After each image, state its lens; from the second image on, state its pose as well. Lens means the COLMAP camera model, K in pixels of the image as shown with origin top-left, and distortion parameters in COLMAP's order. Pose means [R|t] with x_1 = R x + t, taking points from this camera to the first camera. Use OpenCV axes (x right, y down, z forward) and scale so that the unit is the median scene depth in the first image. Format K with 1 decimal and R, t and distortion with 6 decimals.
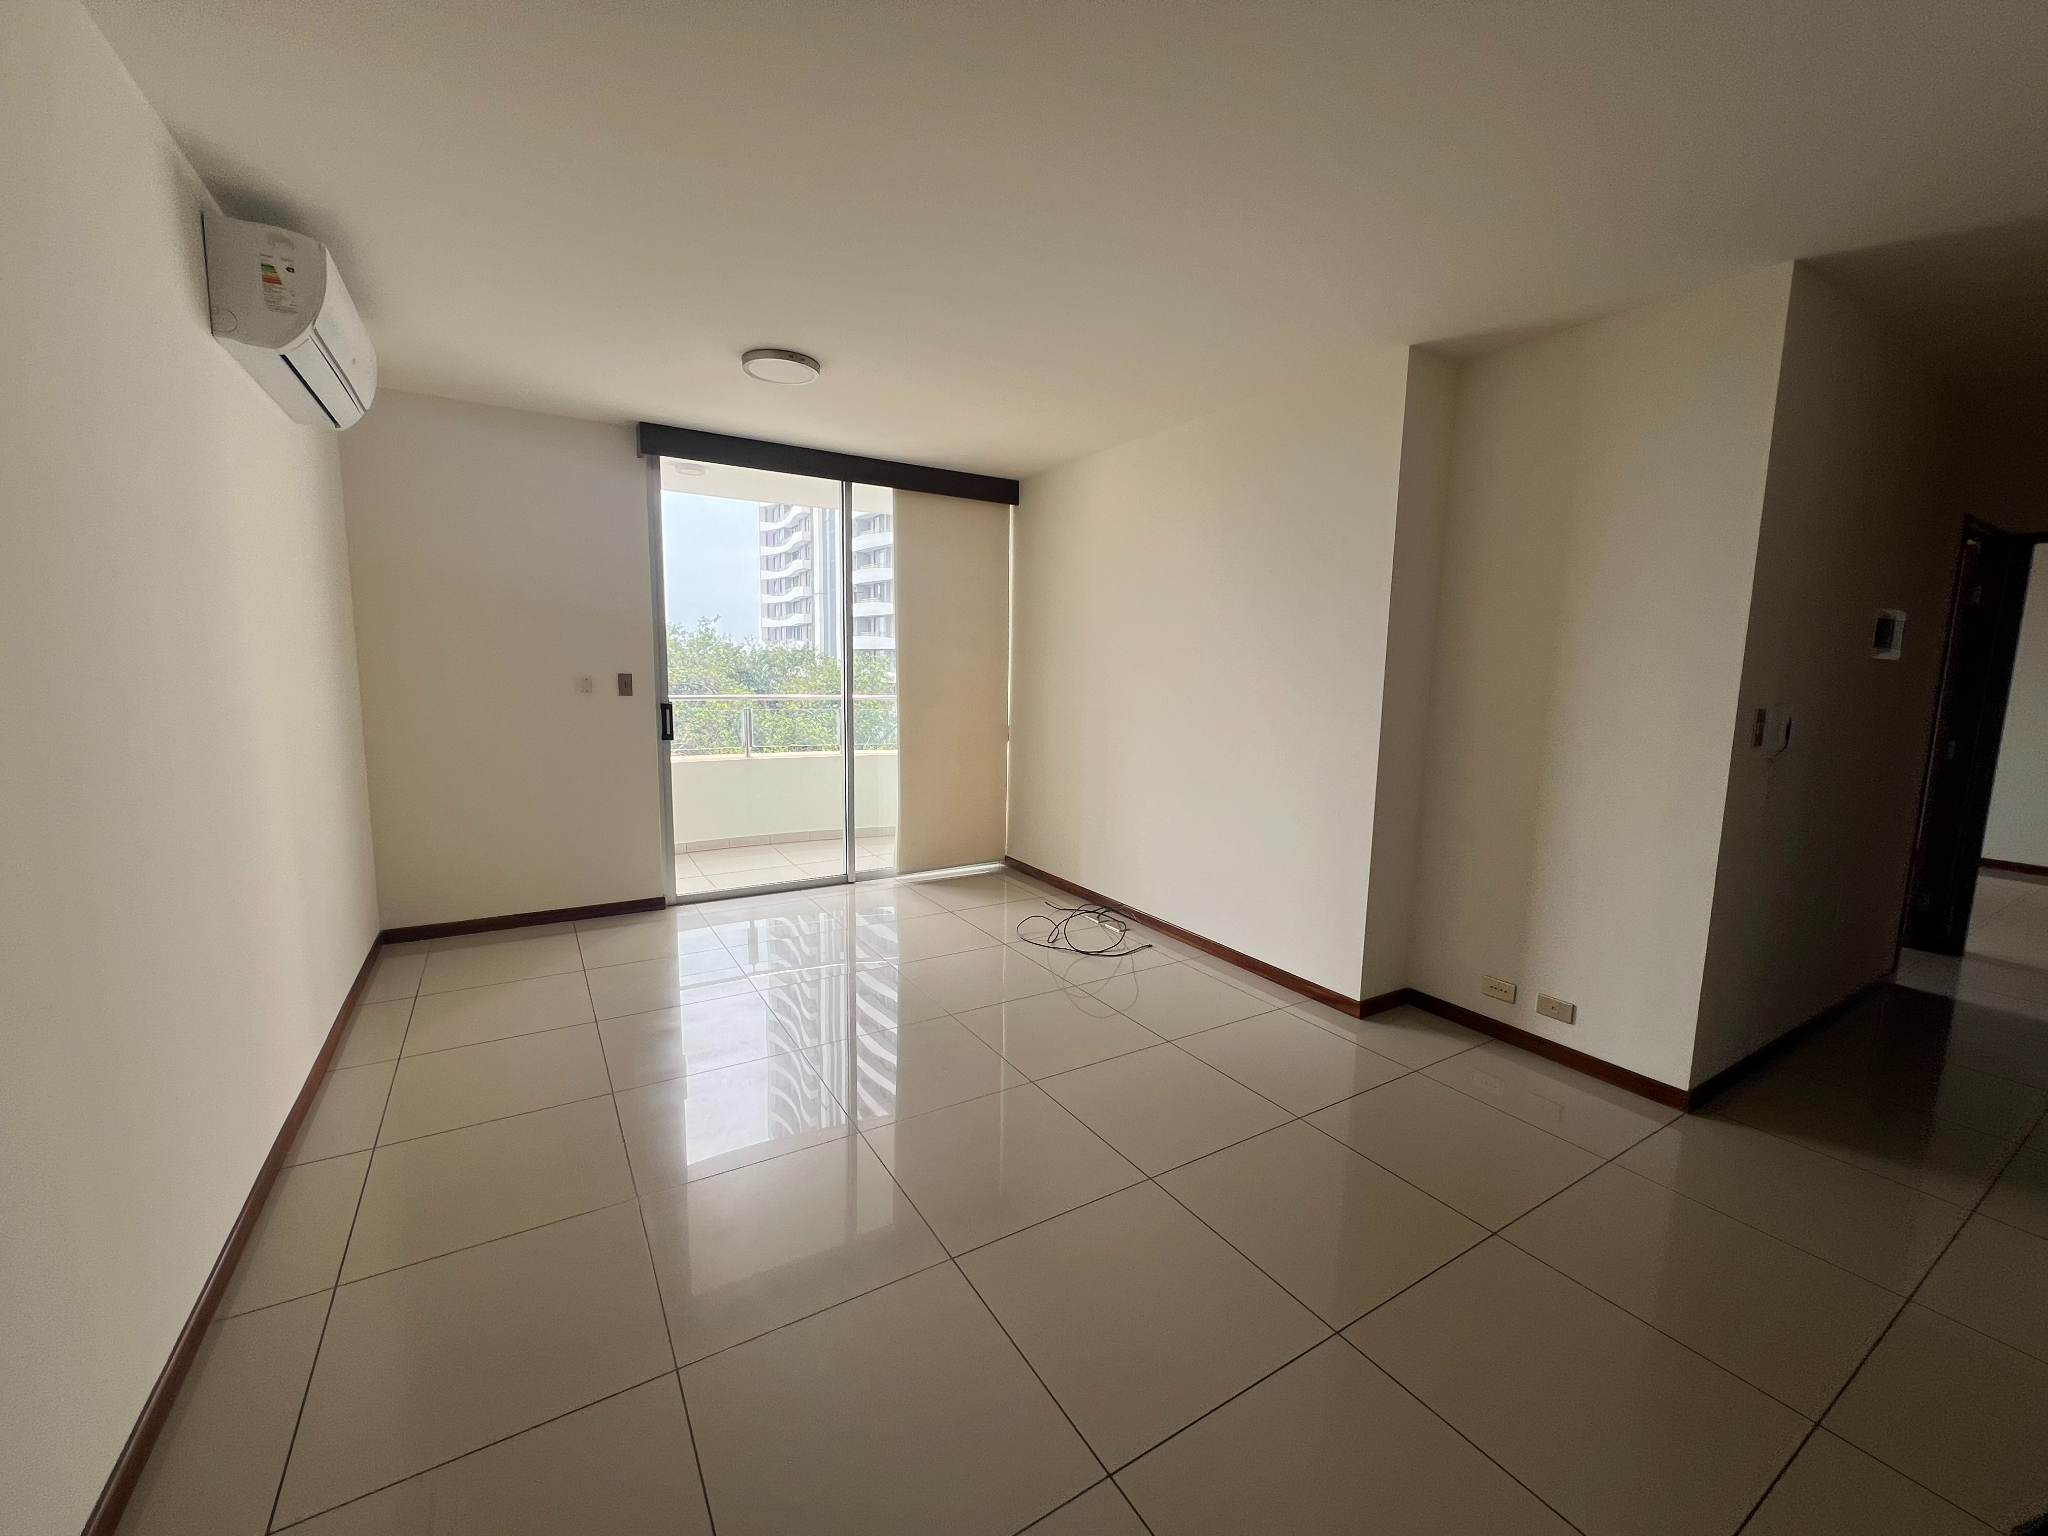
lens RADIAL K [[821.4, 0, 1024.0], [0, 821.4, 768.0], [0, 0, 1]] dist [0.021319, 0.000239]
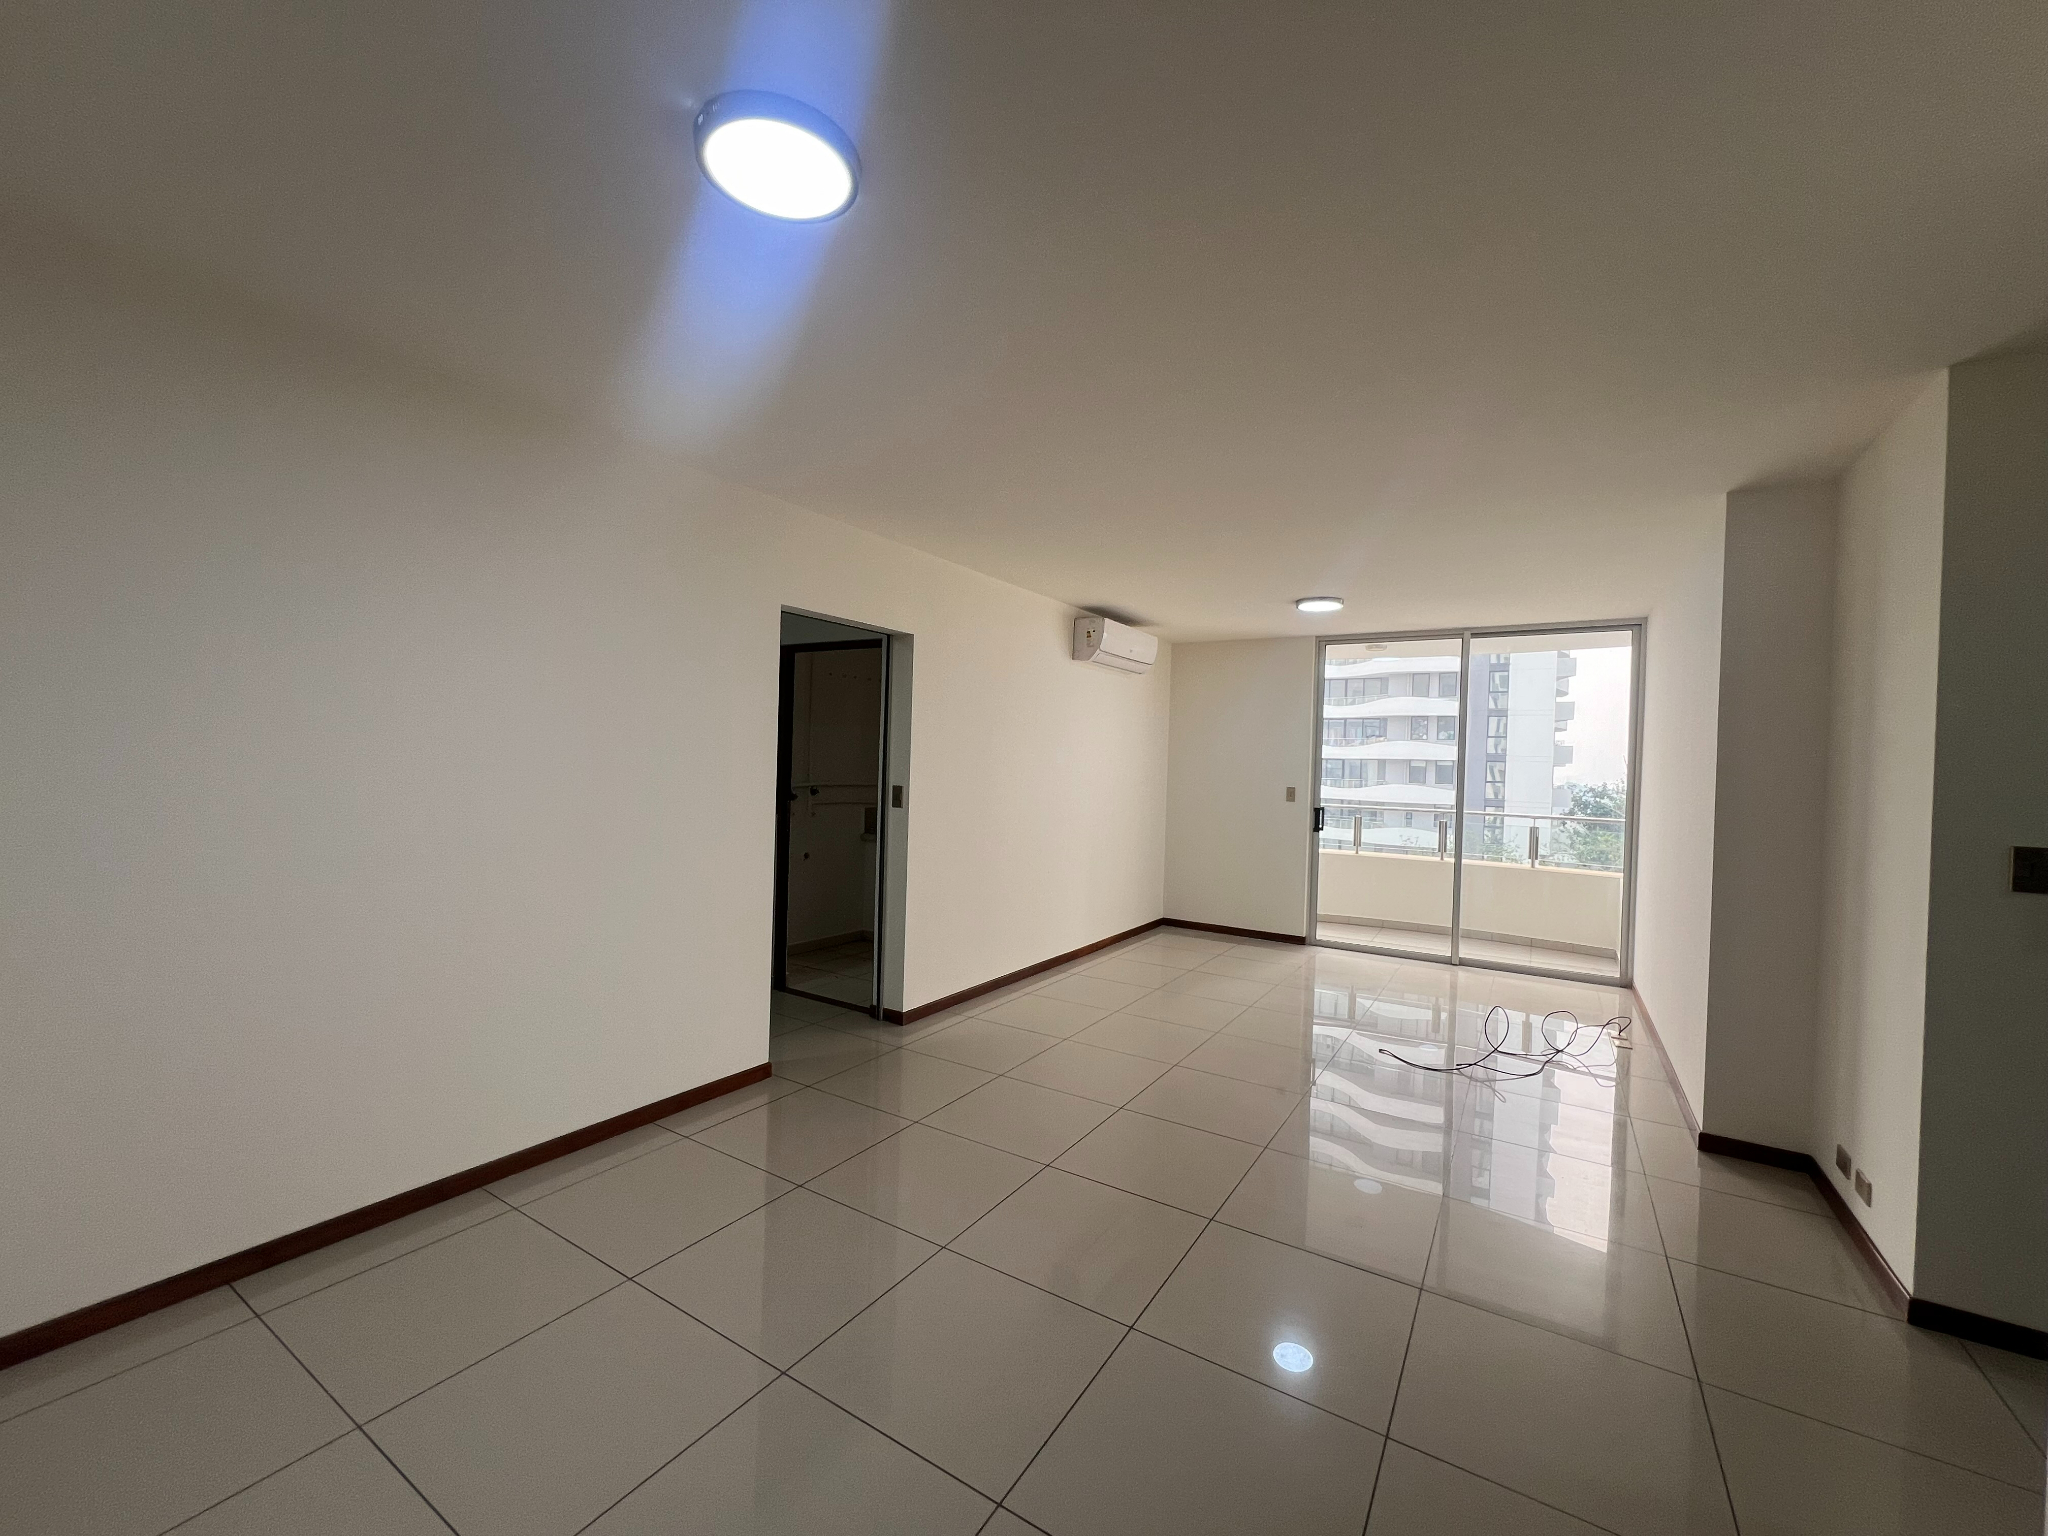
lens RADIAL K [[821.4, 0, 1024.0], [0, 821.4, 768.0], [0, 0, 1]] dist [0.021319, 0.000239]
pose [[0.442596, 0.000629, -0.896721, 0.879887], [-0.137800, 0.988170, -0.067321, 0.032348], [0.886070, 0.153364, 0.437447, -0.184745]]
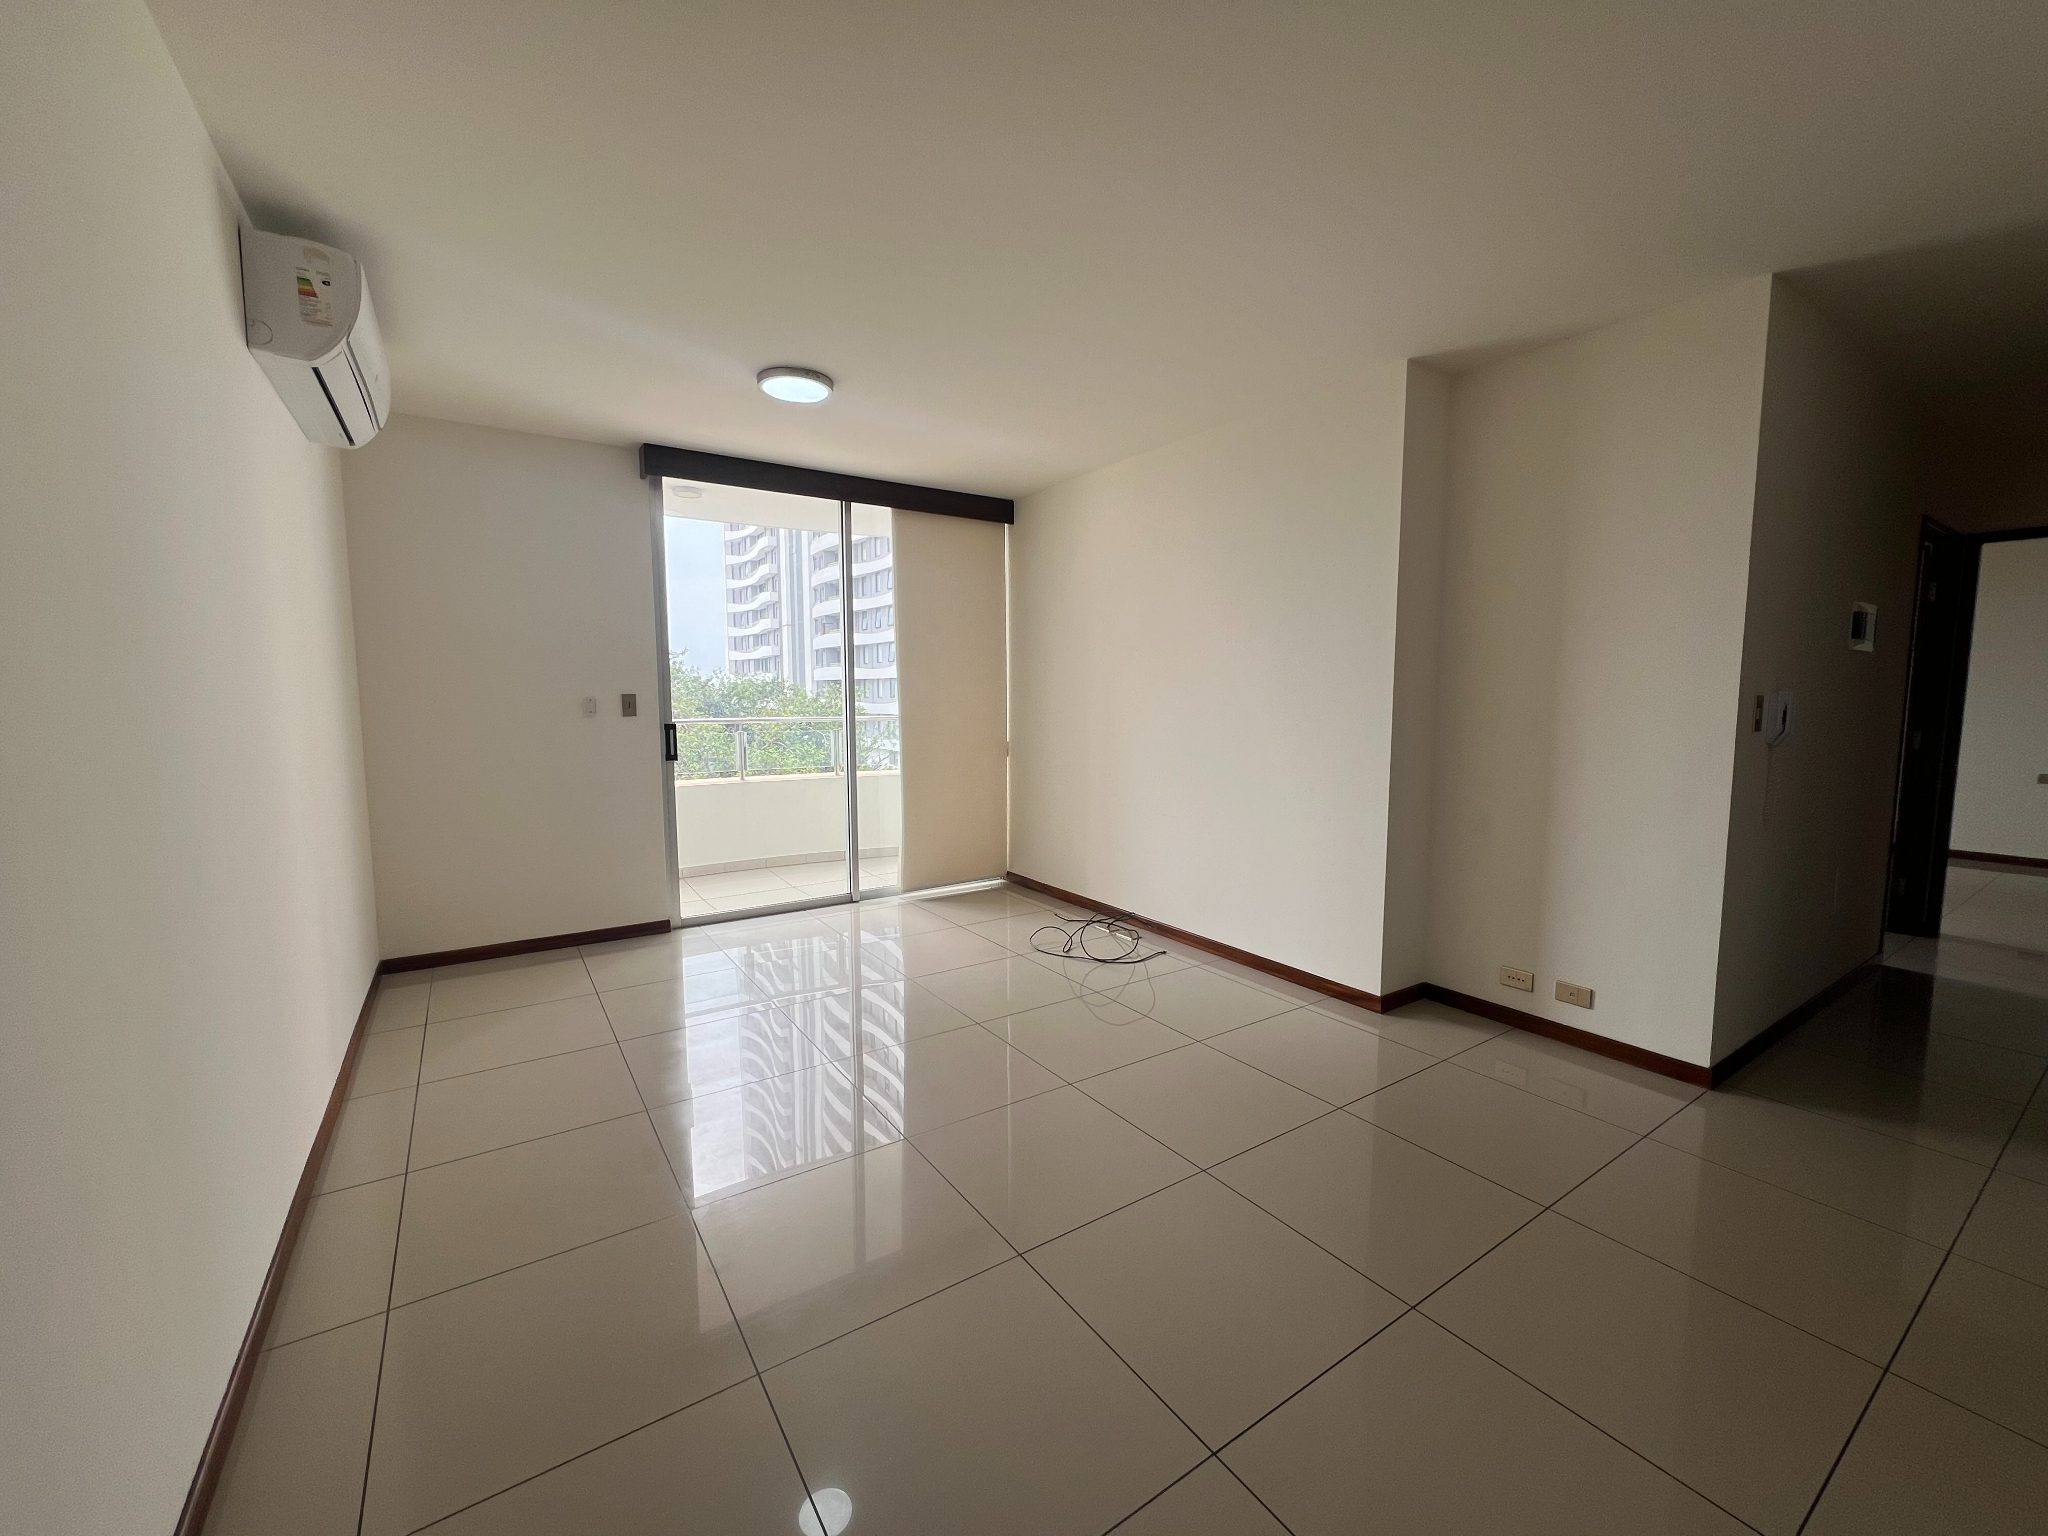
lens RADIAL K [[819.8, 0, 1026.6], [0, 819.8, 768.3], [0, 0, 1]] dist [0.020964, 0.000002]
pose [[0.999005, -0.023476, 0.037931, -0.056588], [0.024697, 0.999181, -0.032052, 0.023114], [-0.037147, 0.032957, 0.998766, -0.004668]]
